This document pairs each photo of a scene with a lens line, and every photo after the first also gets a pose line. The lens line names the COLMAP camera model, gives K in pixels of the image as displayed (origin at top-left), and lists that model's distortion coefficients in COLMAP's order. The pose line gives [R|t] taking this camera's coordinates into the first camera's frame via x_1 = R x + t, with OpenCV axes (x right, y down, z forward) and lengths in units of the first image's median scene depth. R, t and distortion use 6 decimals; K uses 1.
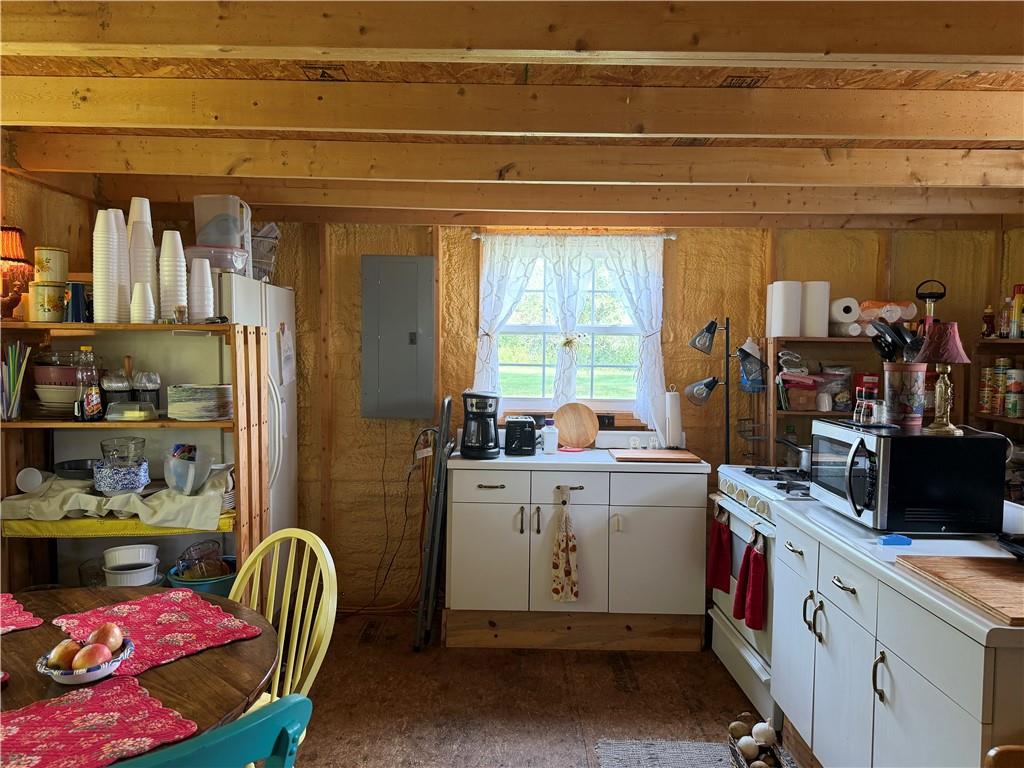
lens RADIAL K [[755.8, 0, 506.5], [0, 755.8, 383.3], [0, 0, 1]] dist [0.043939, -0.075509]
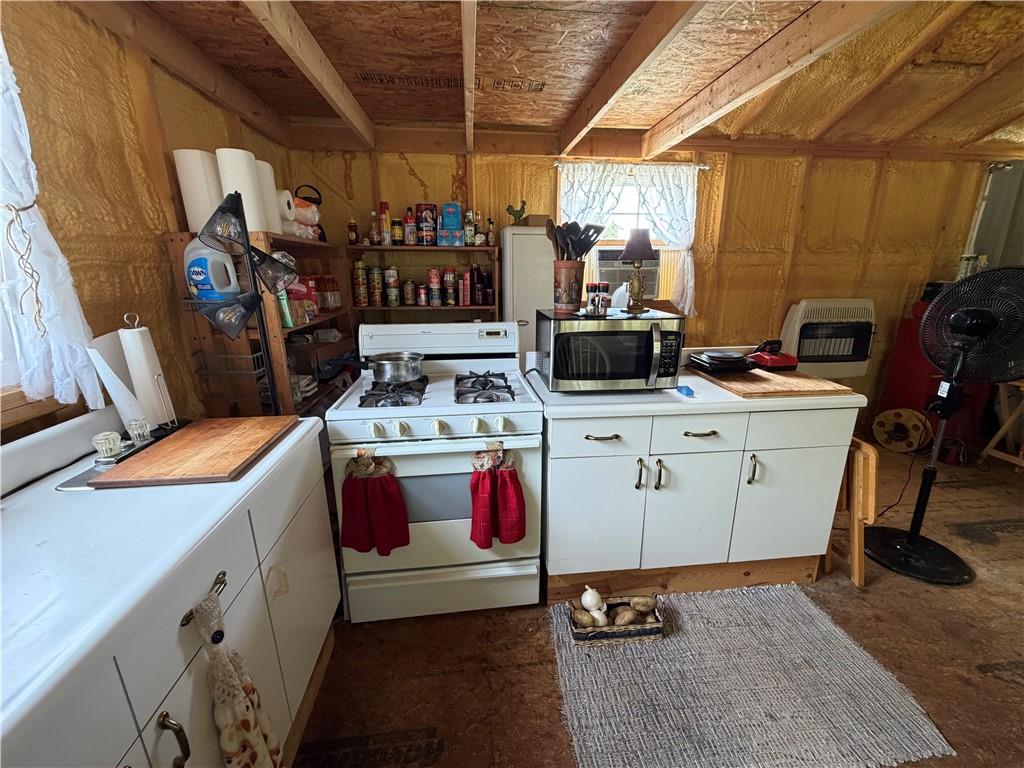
lens RADIAL K [[414.7, 0, 516.3], [0, 414.7, 386.0], [0, 0, 1]] dist [-0.000567, 0.000126]
pose [[-0.111364, -0.280758, 0.953296, -0.108559], [0.047523, 0.956661, 0.287300, -0.021215], [-0.992643, 0.077298, -0.093195, 0.830193]]
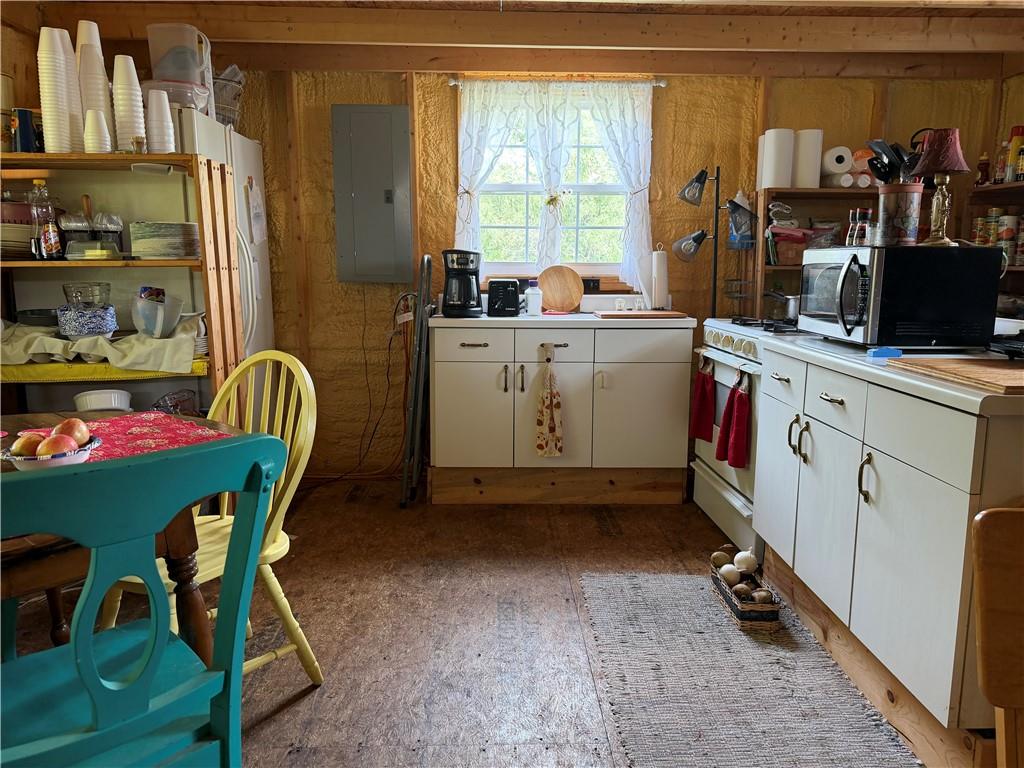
lens RADIAL K [[755.8, 0, 510.1], [0, 755.8, 390.9], [0, 0, 1]] dist [0.043939, -0.075509]
pose [[0.999580, -0.012321, 0.026223, 0.000066], [0.009088, 0.992730, 0.120020, 0.079339], [-0.027511, -0.119732, 0.992425, 0.018953]]
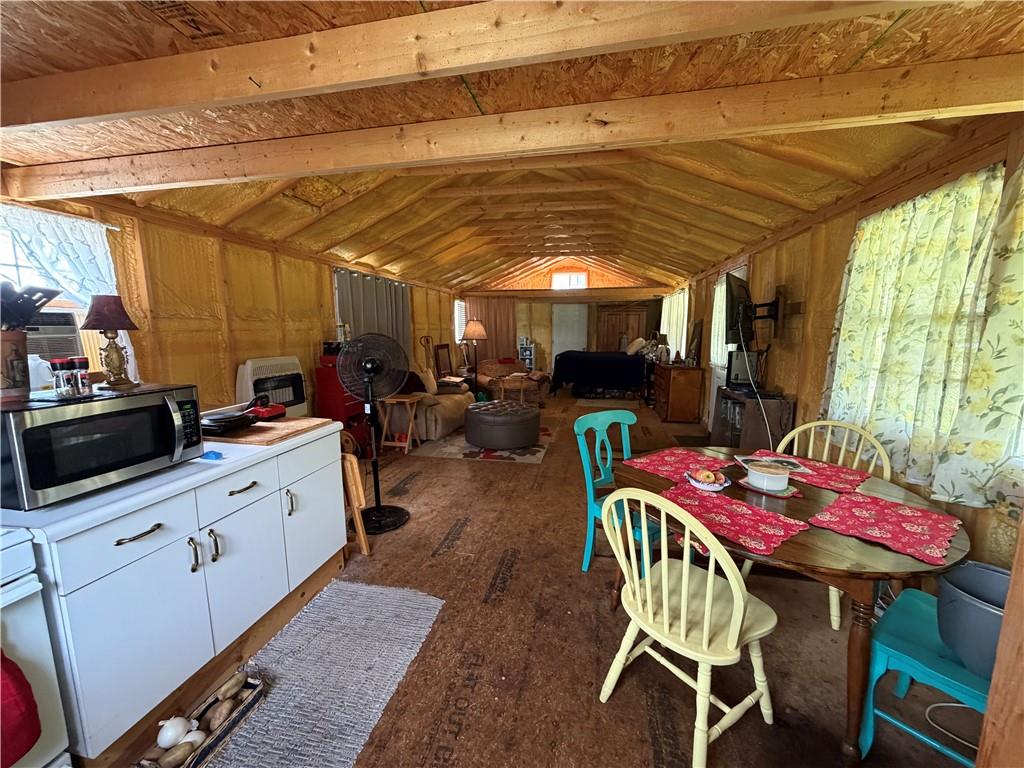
lens RADIAL K [[414.7, 0, 505.9], [0, 414.7, 391.1], [0, 0, 1]] dist [-0.000567, 0.000126]
pose [[-0.978198, -0.040263, 0.203735, -0.107210], [0.000890, 0.980204, 0.197986, -0.038973], [-0.207673, 0.193851, -0.958798, 0.974284]]
